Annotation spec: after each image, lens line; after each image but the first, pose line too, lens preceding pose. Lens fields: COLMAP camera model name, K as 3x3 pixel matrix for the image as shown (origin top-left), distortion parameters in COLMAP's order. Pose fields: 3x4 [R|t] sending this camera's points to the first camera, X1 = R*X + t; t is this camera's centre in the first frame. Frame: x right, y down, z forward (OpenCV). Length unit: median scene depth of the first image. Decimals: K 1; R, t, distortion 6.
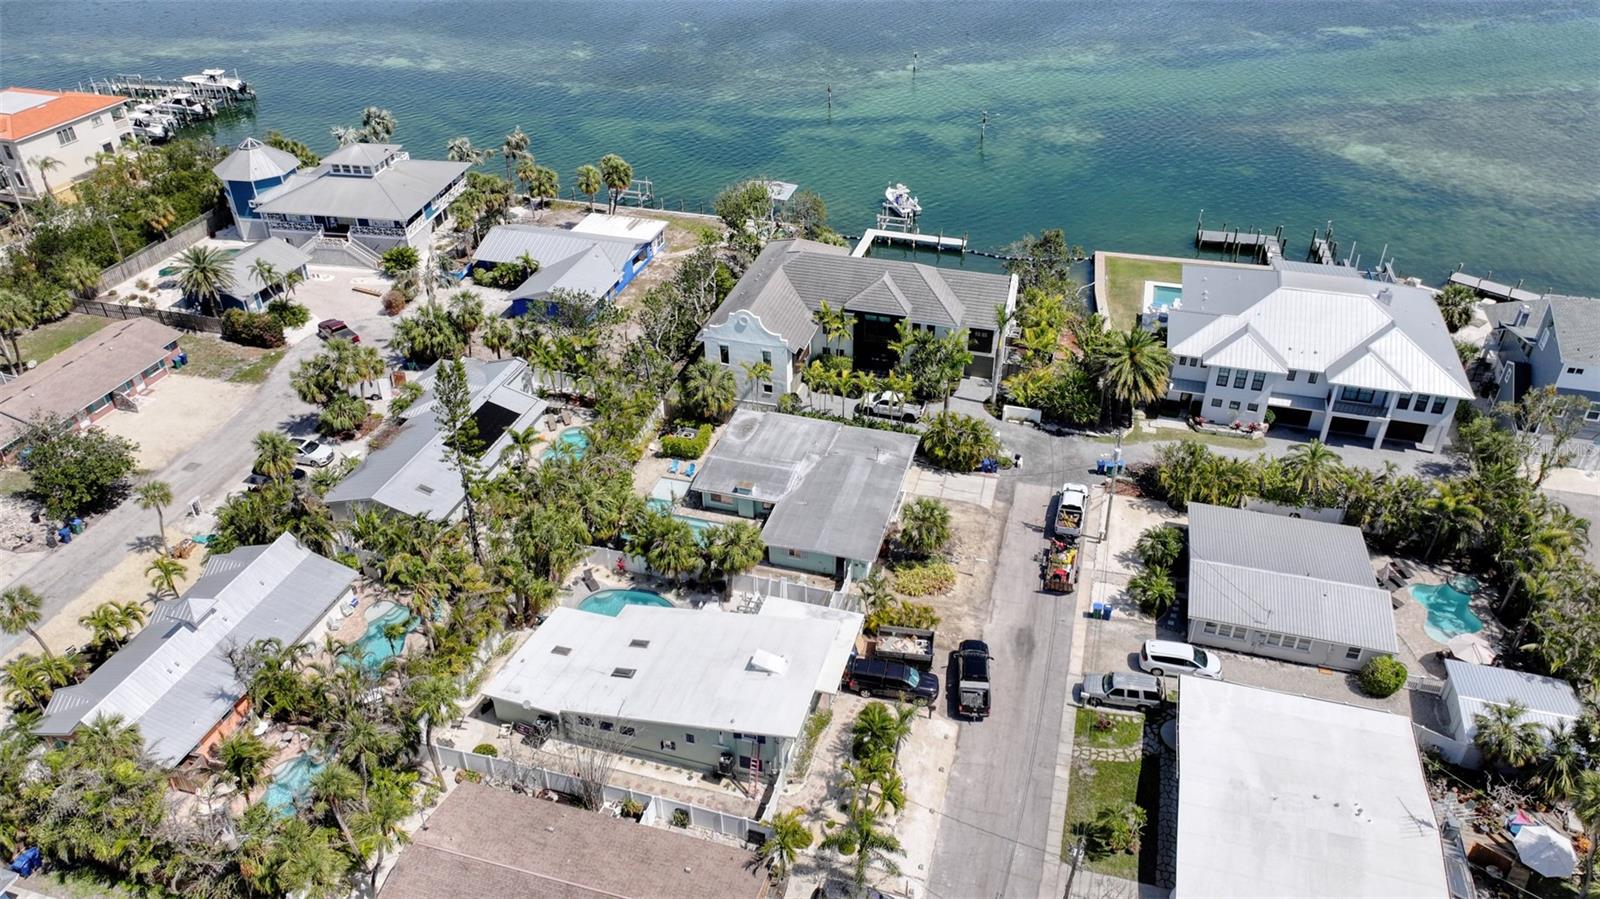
lens RADIAL K [[1126.7, 0, 801.4], [0, 1126.7, 416.0], [0, 0, 1]] dist [-0.005232, -0.002859]
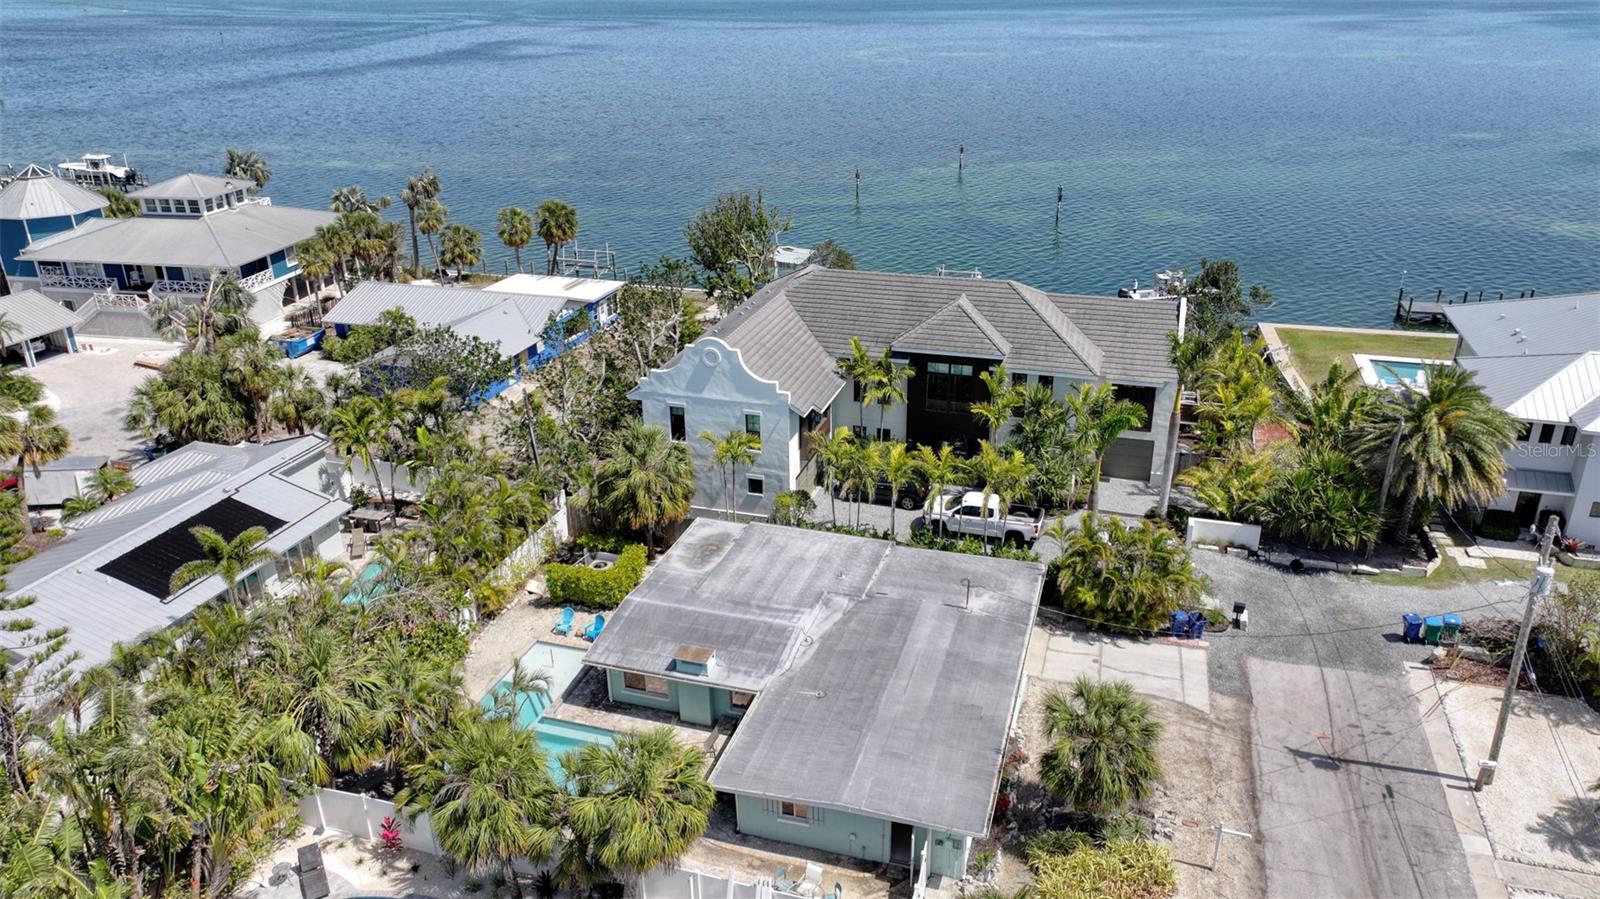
lens RADIAL K [[1126.7, 0, 801.4], [0, 1126.7, 416.0], [0, 0, 1]] dist [-0.005232, -0.002859]
pose [[0.999780, 0.002735, -0.020787, 0.004626], [-0.006519, 0.982860, -0.184241, 0.044807], [0.019927, 0.184336, 0.982661, 0.467673]]
